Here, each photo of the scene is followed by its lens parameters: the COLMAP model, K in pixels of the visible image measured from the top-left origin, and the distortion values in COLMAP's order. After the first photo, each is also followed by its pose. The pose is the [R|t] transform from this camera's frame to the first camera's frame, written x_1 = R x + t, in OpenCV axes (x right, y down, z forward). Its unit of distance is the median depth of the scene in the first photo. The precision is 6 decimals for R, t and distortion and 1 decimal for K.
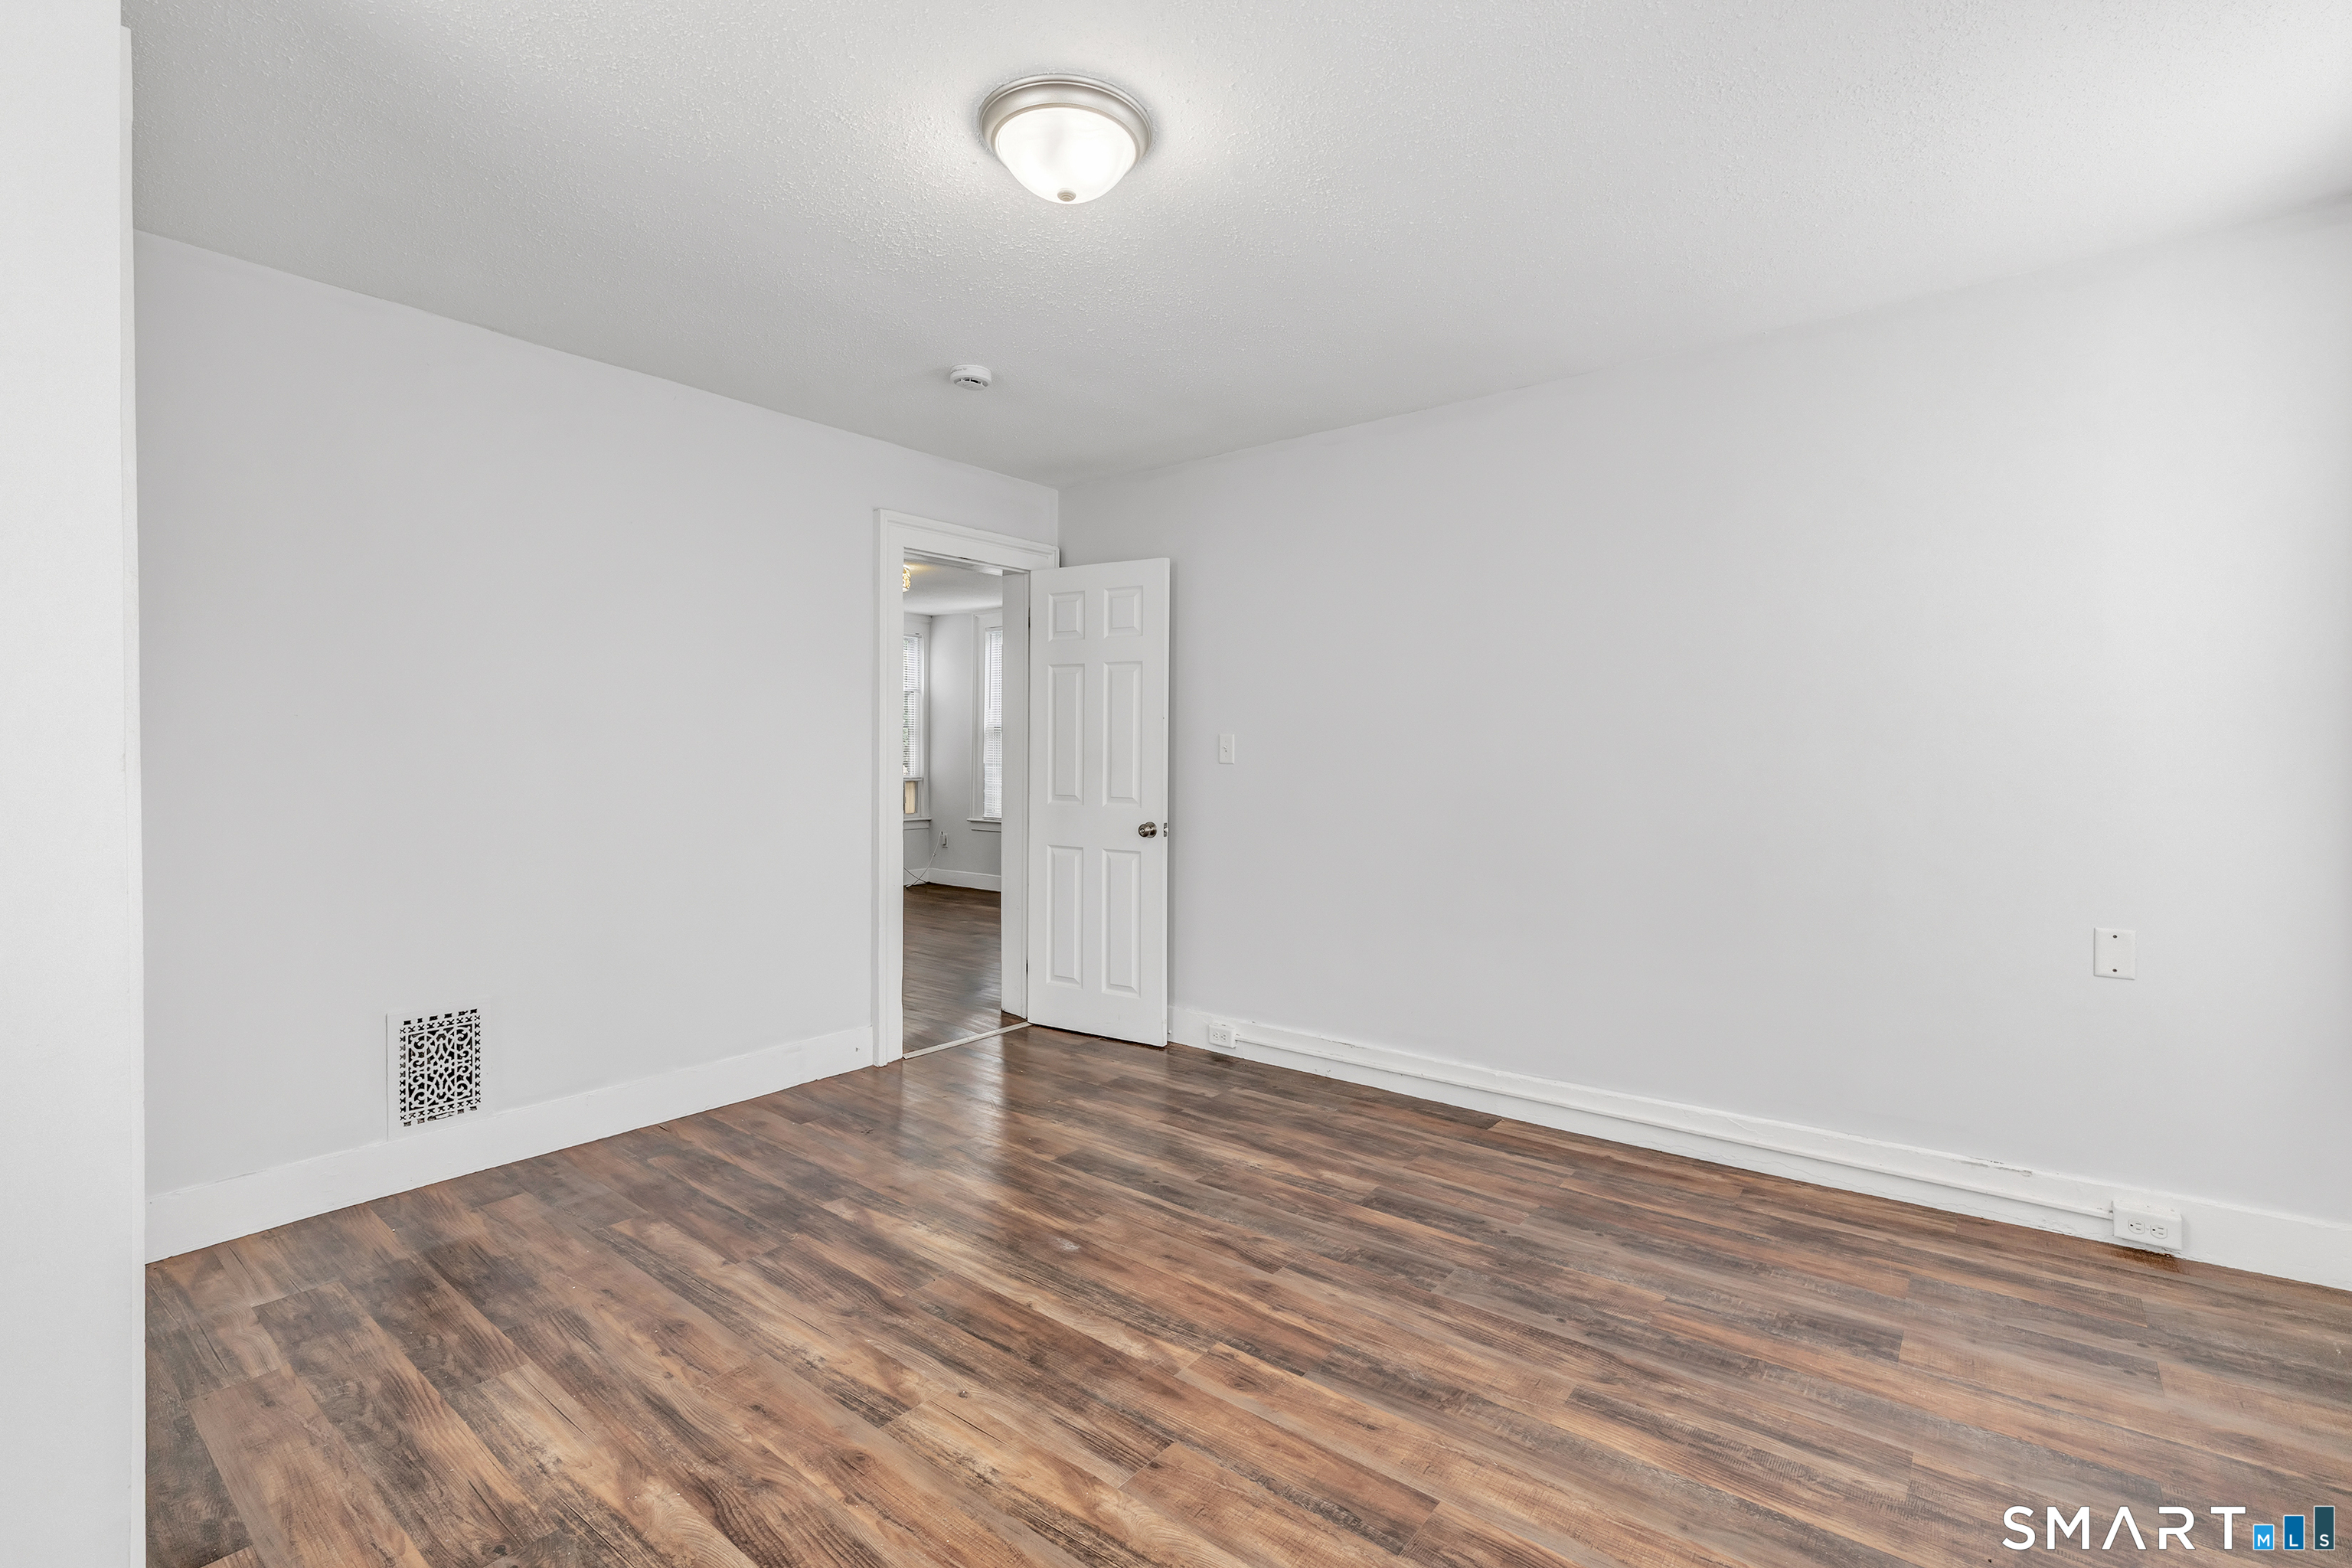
lens RADIAL K [[1047.4, 0, 1179.8], [0, 1047.4, 759.4], [0, 0, 1]] dist [0.002441, 0.000433]
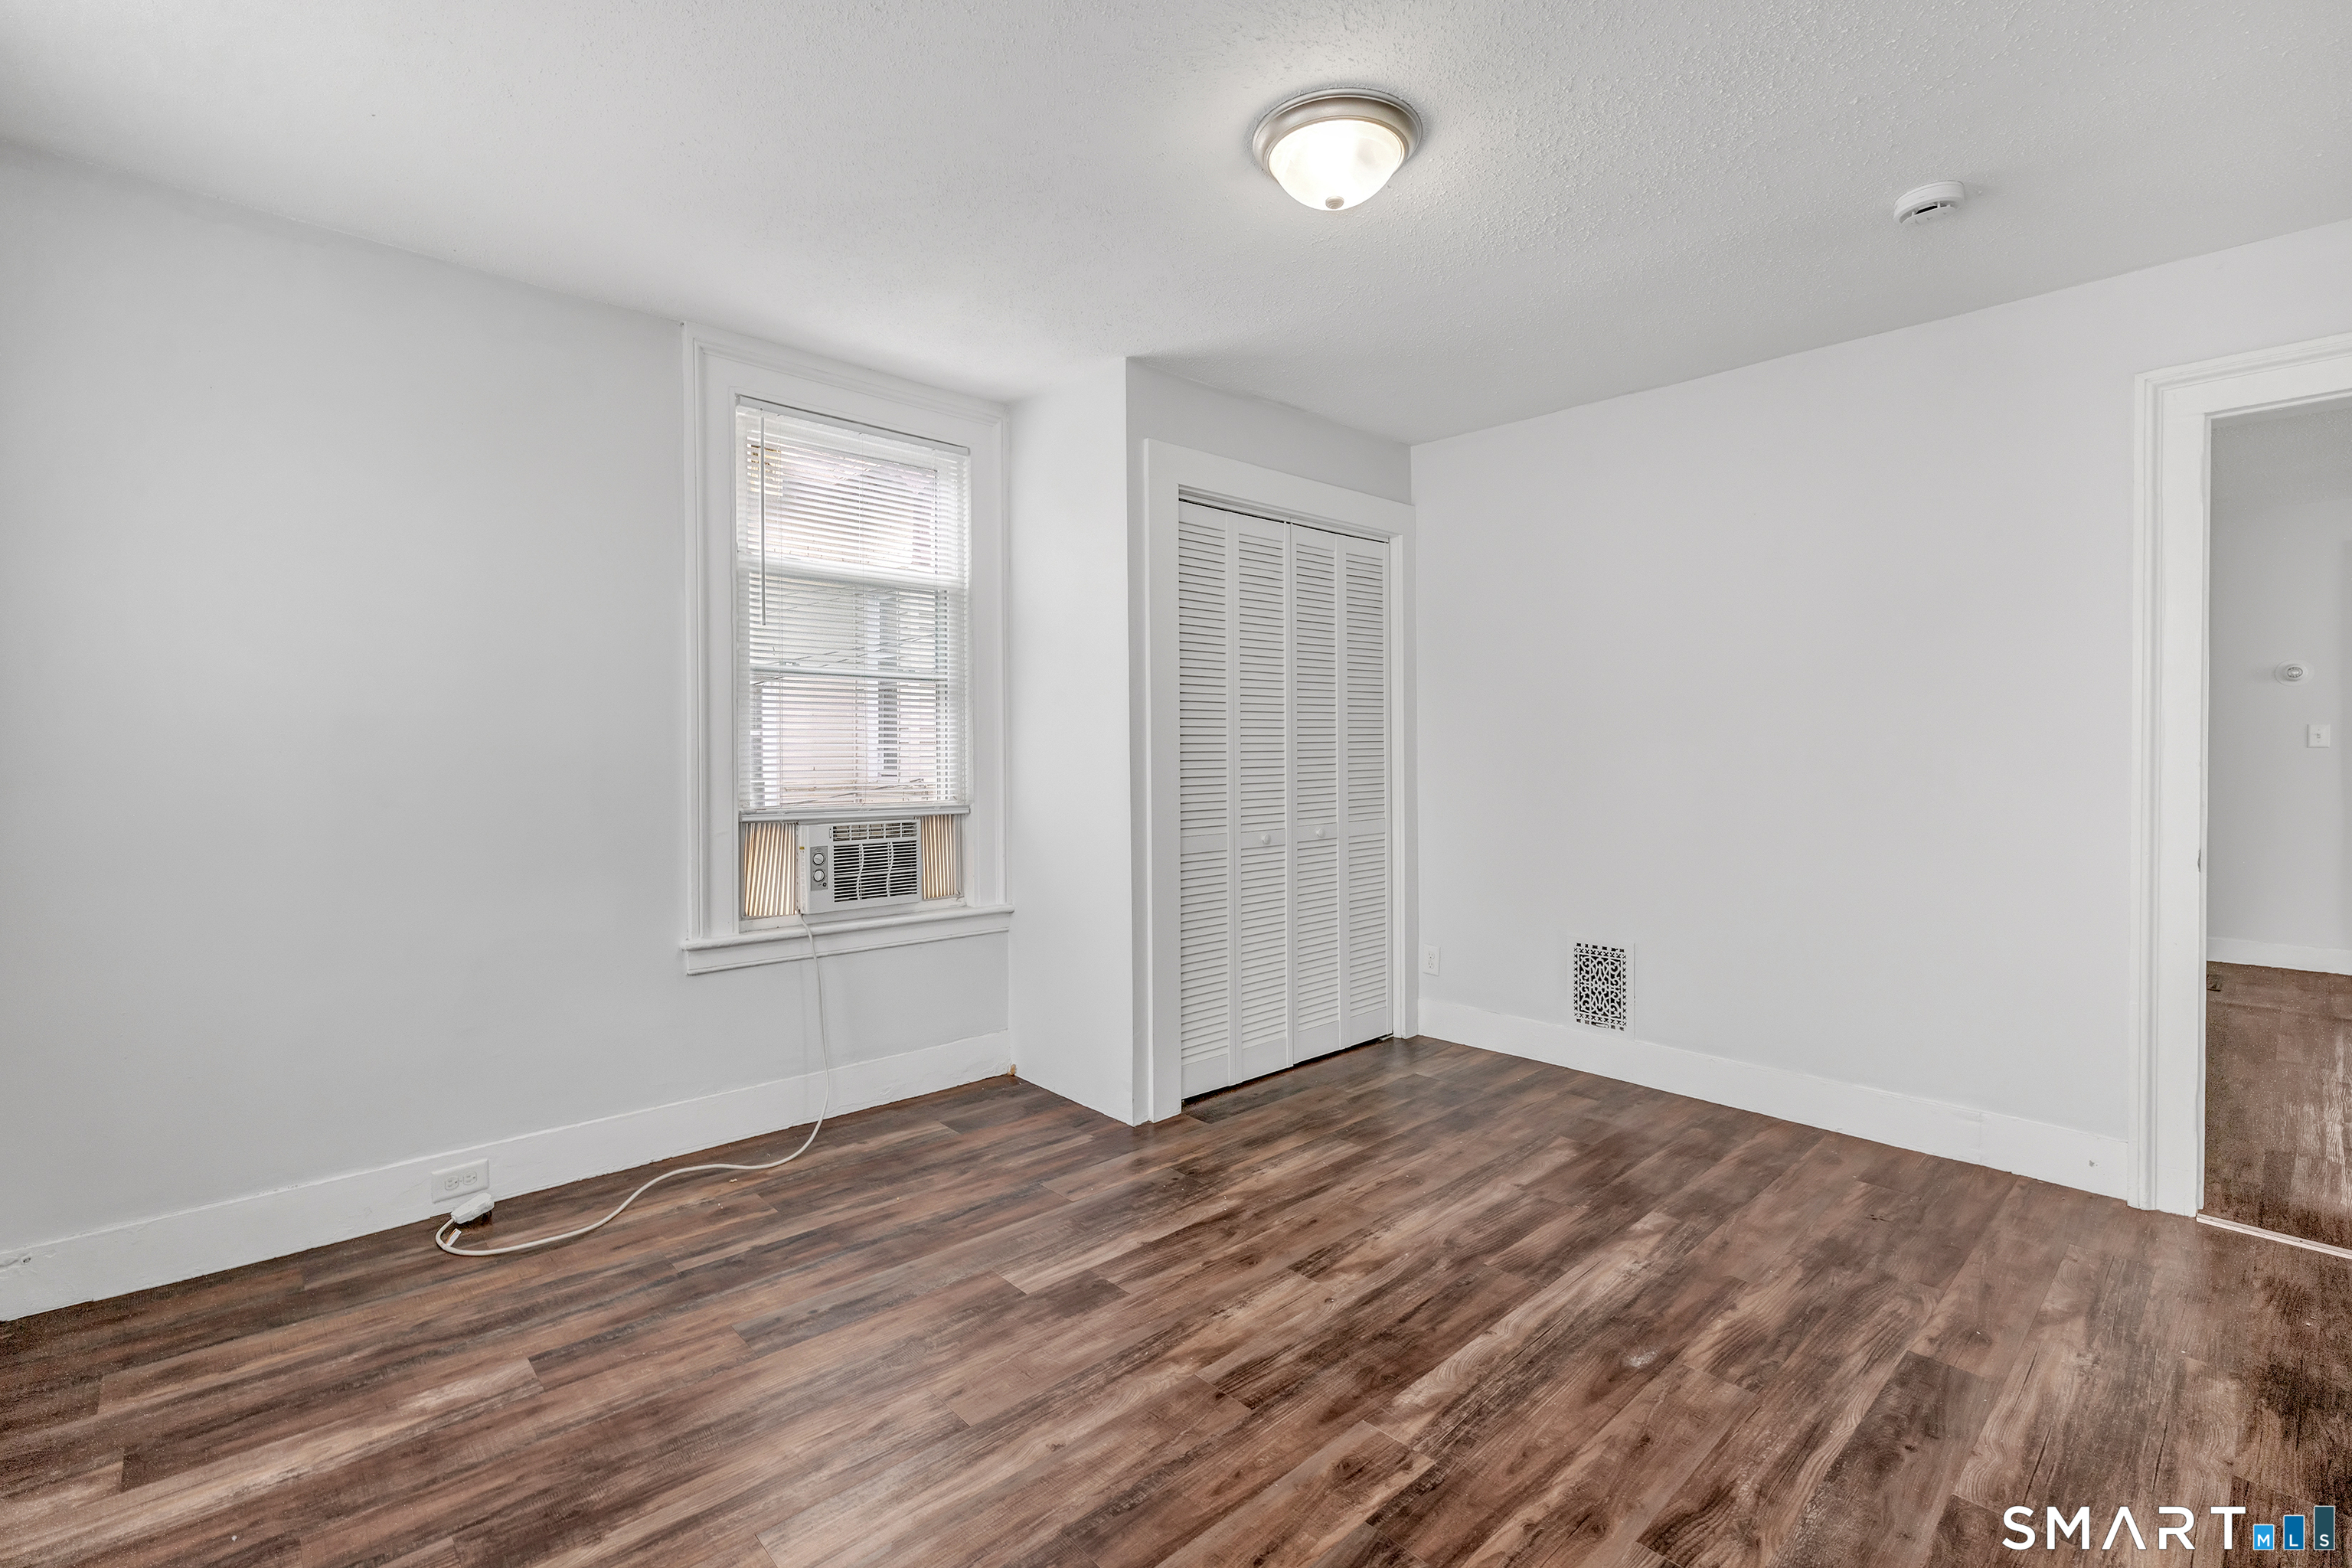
lens RADIAL K [[1047.4, 0, 1179.8], [0, 1047.4, 759.4], [0, 0, 1]] dist [0.002441, 0.000433]
pose [[-0.142736, 0.013324, -0.989671, 0.811084], [-0.002871, 0.999900, 0.013876, -0.001880], [0.989757, 0.004822, -0.142684, 0.857507]]
